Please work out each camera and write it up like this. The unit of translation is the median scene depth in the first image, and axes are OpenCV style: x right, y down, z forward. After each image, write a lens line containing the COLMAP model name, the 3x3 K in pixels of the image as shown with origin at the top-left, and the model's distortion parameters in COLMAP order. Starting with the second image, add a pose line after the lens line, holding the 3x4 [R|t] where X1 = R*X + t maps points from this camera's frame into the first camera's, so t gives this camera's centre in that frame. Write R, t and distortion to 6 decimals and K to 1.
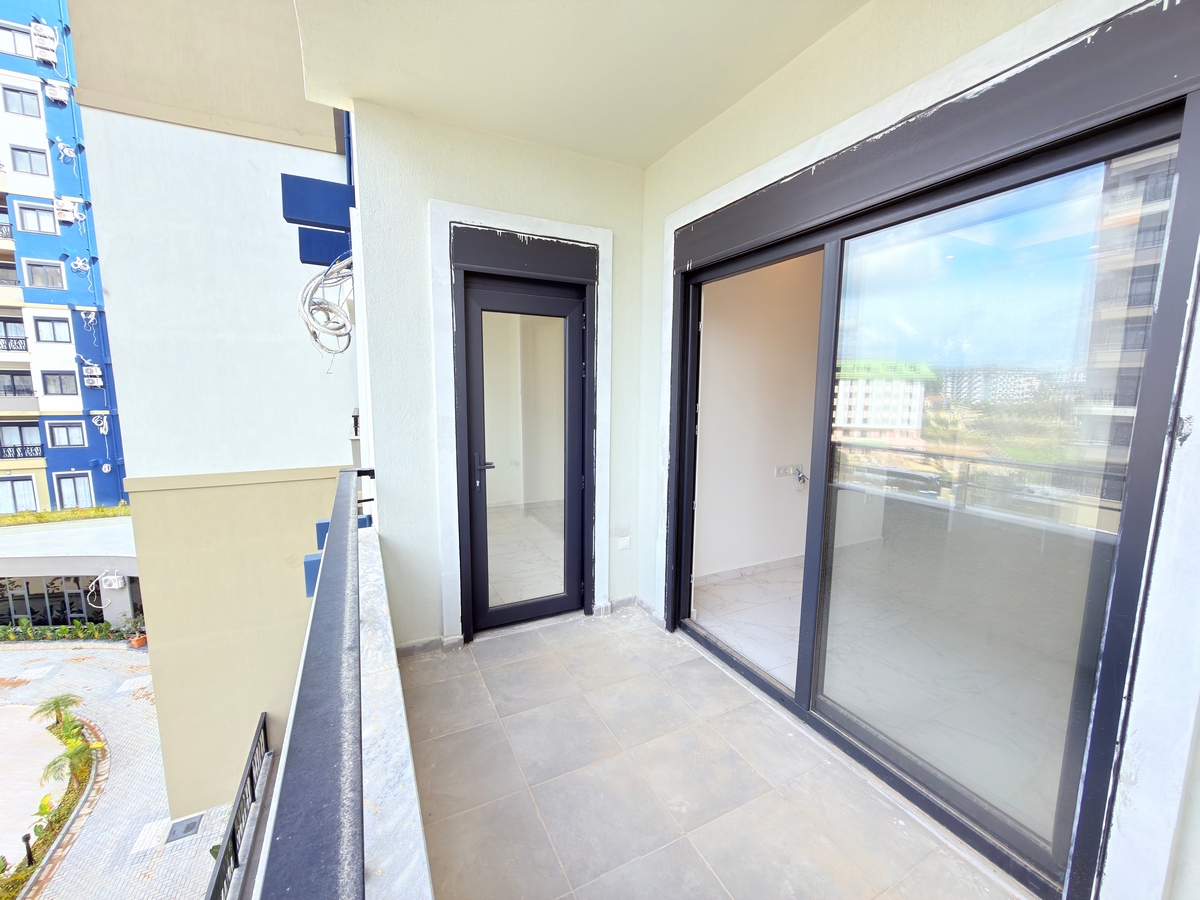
lens RADIAL K [[479.4, 0, 599.4], [0, 479.4, 451.5], [0, 0, 1]] dist [0.001634, -0.000823]
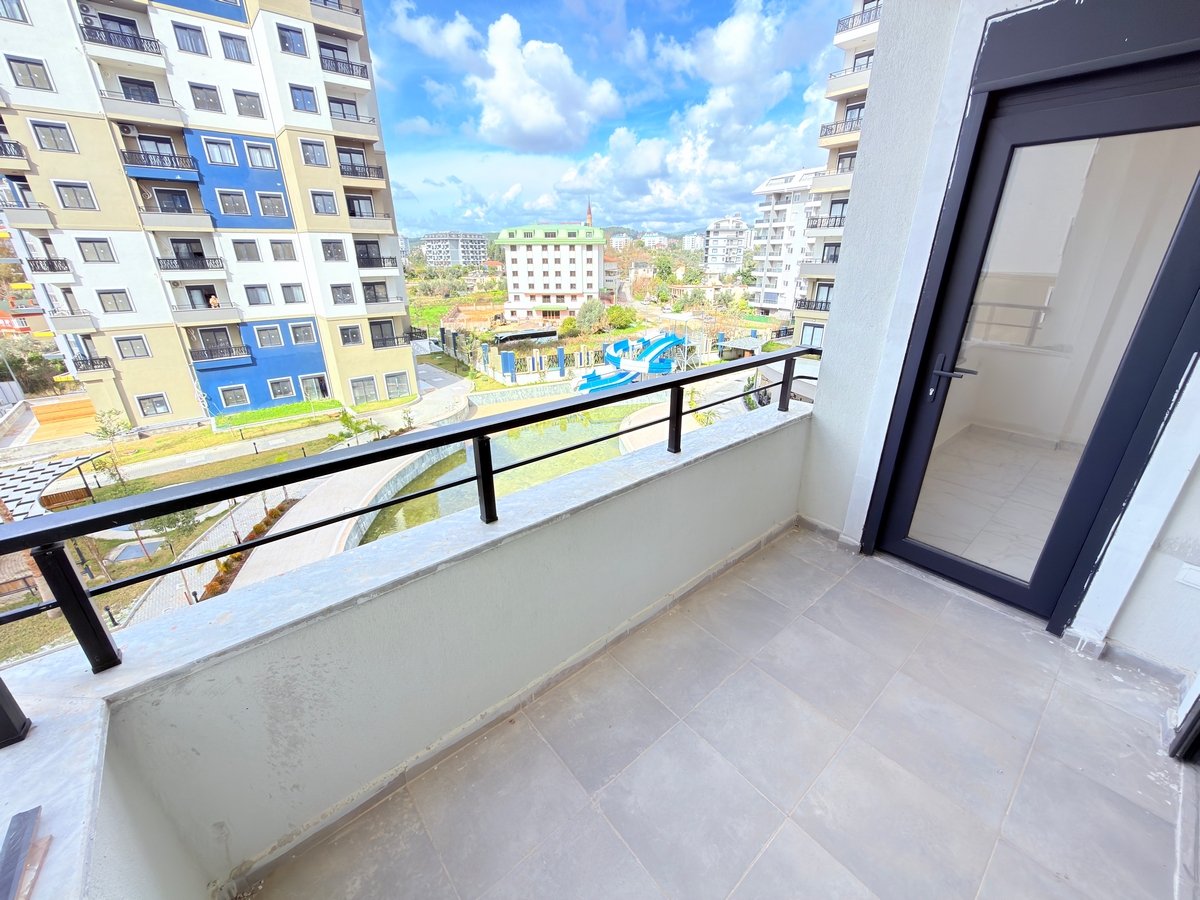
lens RADIAL K [[479.4, 0, 600.1], [0, 479.4, 450.6], [0, 0, 1]] dist [0.001634, -0.000823]
pose [[0.236351, 0.365176, -0.900436, 0.365633], [-0.123292, 0.930472, 0.344995, -0.049280], [0.963814, 0.029477, 0.264941, 0.237914]]
